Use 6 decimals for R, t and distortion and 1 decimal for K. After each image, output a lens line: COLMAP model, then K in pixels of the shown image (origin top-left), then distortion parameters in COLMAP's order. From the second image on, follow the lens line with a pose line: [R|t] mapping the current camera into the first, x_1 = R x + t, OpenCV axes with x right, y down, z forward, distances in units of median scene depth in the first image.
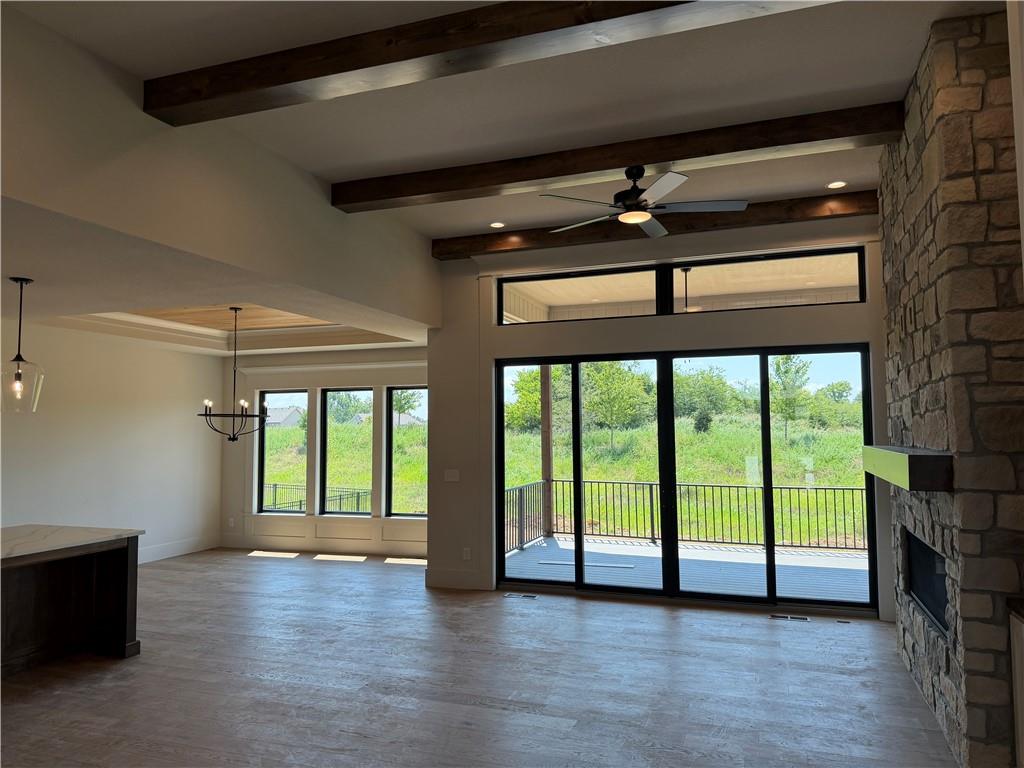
lens RADIAL K [[724.3, 0, 512.0], [0, 724.3, 384.0], [0, 0, 1]] dist [0.029890, -0.032997]
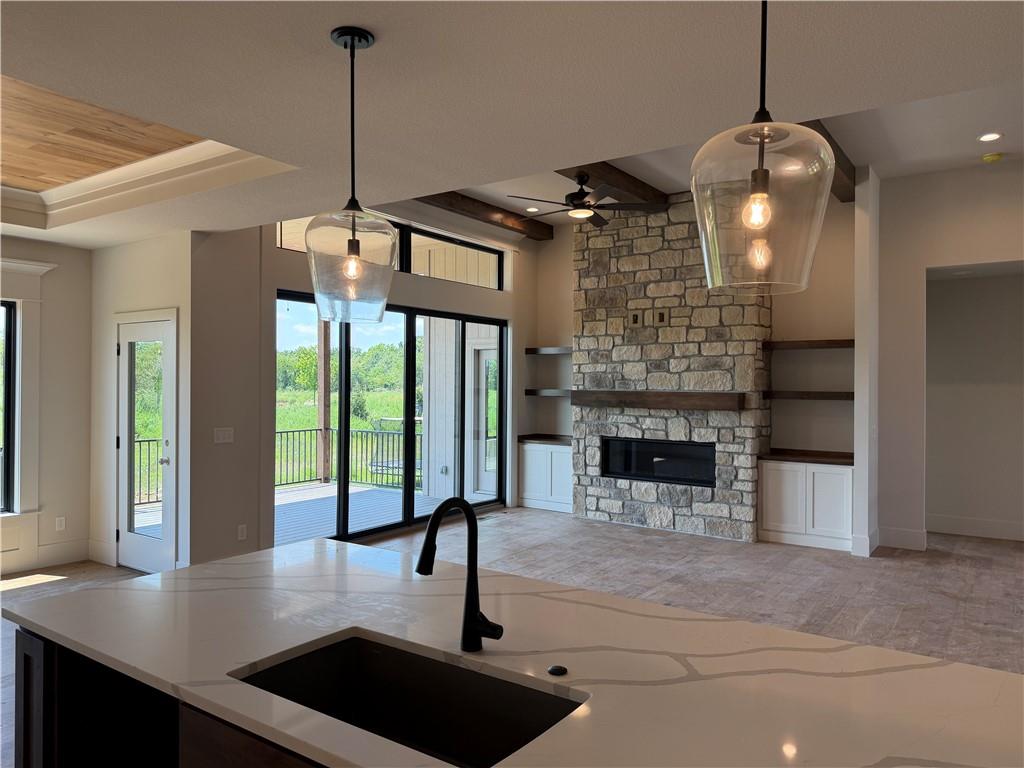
lens RADIAL K [[716.7, 0, 506.2], [0, 716.7, 385.2], [0, 0, 1]] dist [0.120405, -0.158206]
pose [[0.269136, 0.003483, 0.963096, -0.614610], [-0.068614, 0.997522, 0.015566, 0.035170], [-0.960655, -0.070271, 0.268708, 0.424517]]
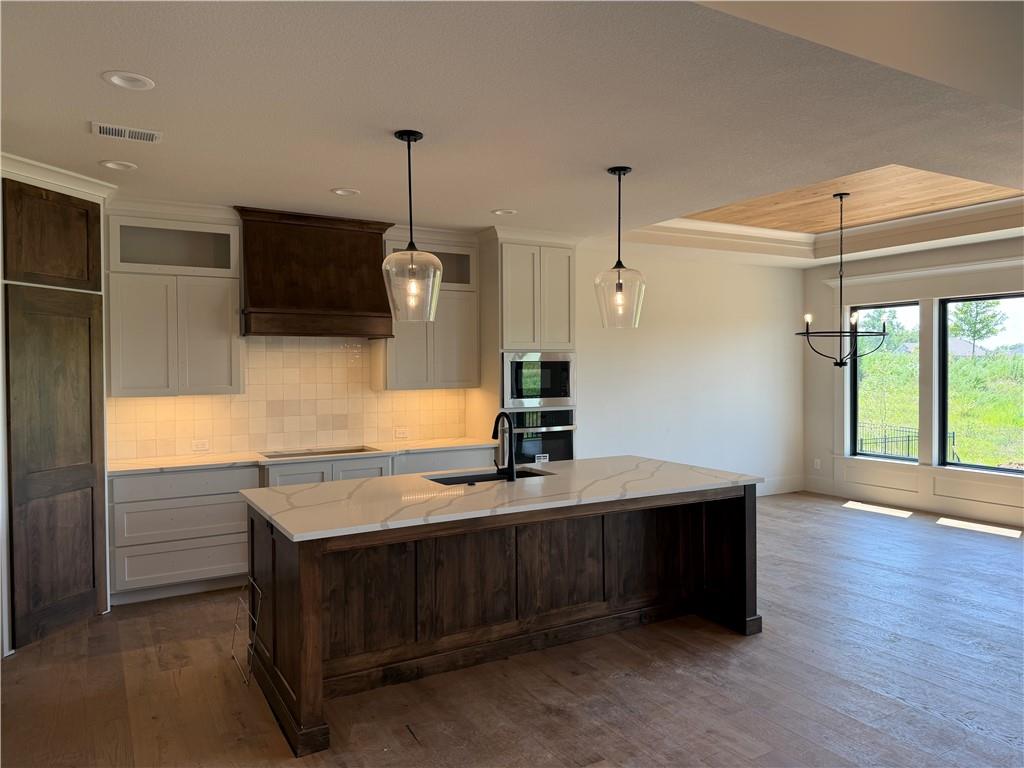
lens RADIAL K [[724.3, 0, 512.0], [0, 724.3, 384.0], [0, 0, 1]] dist [0.029890, -0.032997]
pose [[0.766186, 0.016496, -0.642407, -0.227045], [0.043340, 0.996068, 0.077269, 0.032172], [0.641155, -0.087044, 0.762459, 0.263392]]
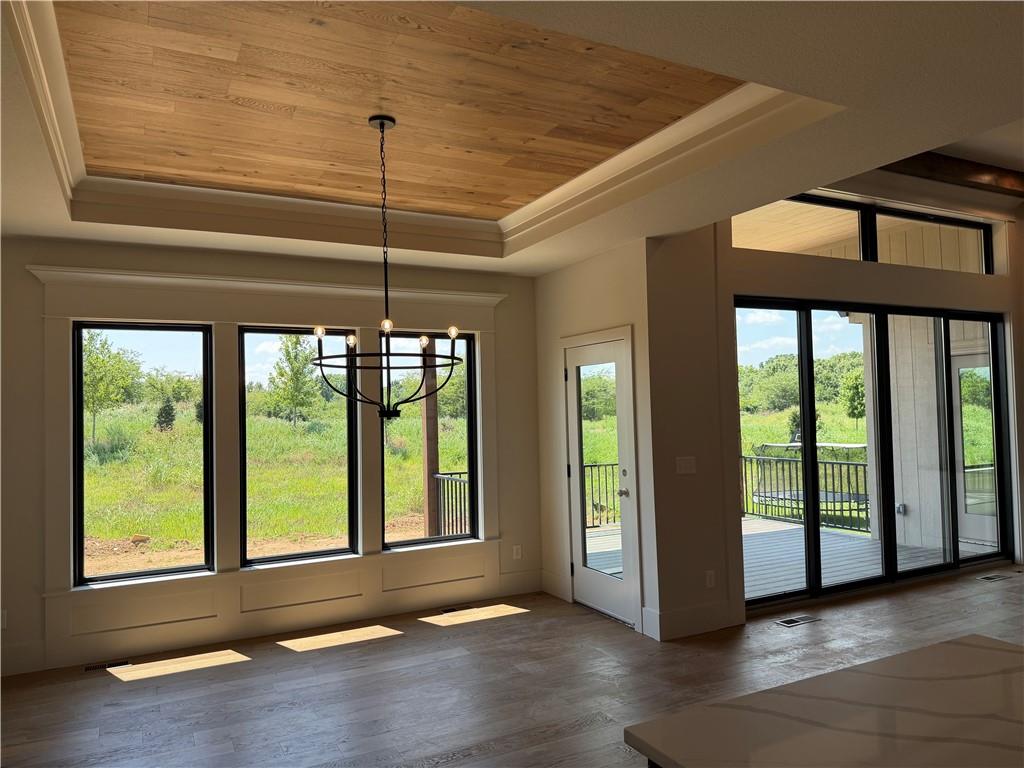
lens RADIAL K [[712.9, 0, 511.6], [0, 712.9, 390.4], [0, 0, 1]] dist [0.133347, -0.175875]
pose [[0.676431, 0.010307, 0.736433, -0.563418], [-0.025600, 0.999627, 0.009524, 0.046548], [-0.736061, -0.025296, 0.676443, 0.556754]]
